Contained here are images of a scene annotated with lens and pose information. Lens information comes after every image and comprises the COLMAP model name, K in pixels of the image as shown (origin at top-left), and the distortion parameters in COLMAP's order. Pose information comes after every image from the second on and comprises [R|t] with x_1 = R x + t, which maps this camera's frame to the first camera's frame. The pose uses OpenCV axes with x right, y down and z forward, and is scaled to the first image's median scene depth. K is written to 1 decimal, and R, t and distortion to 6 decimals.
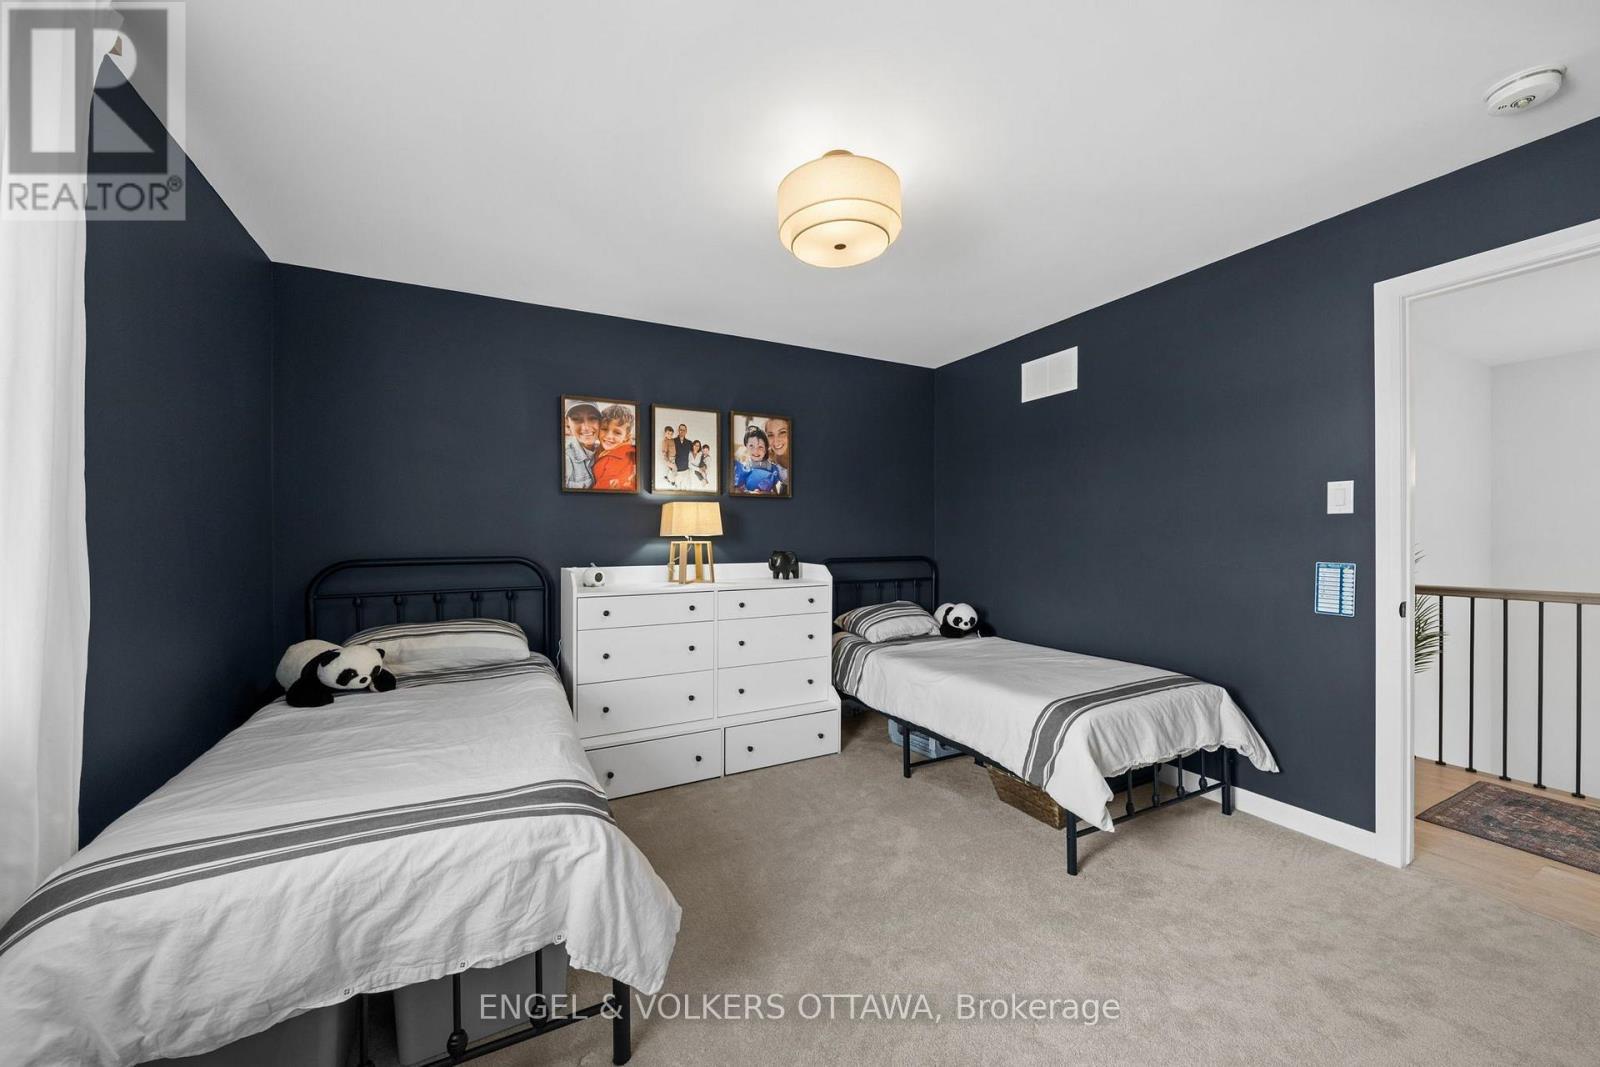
lens RADIAL K [[607.0, 0, 804.2], [0, 607.0, 532.4], [0, 0, 1]] dist [-0.000968, 0.000007]
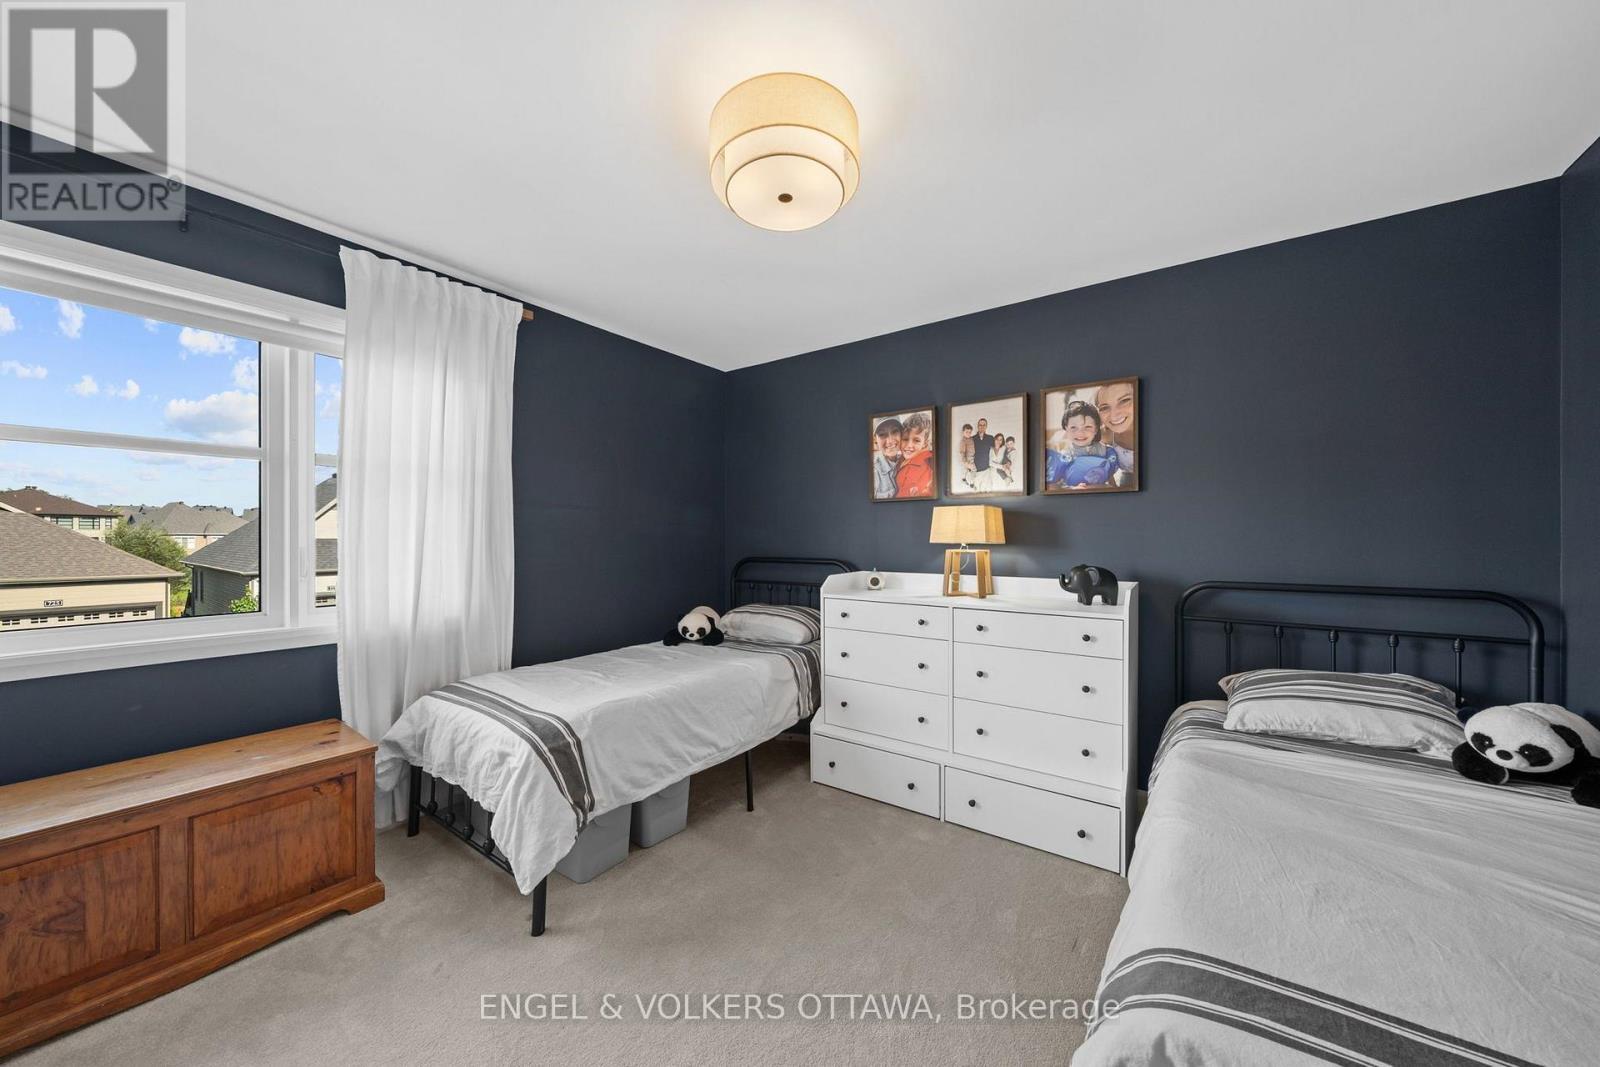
lens RADIAL K [[565.3, 0, 803.0], [0, 565.3, 537.6], [0, 0, 1]] dist [0.003438, 0.000077]
pose [[0.435121, 0.000674, -0.900372, 0.443386], [-0.000898, 1.000000, 0.000314, -0.002959], [0.900372, 0.000672, 0.435121, 0.406297]]
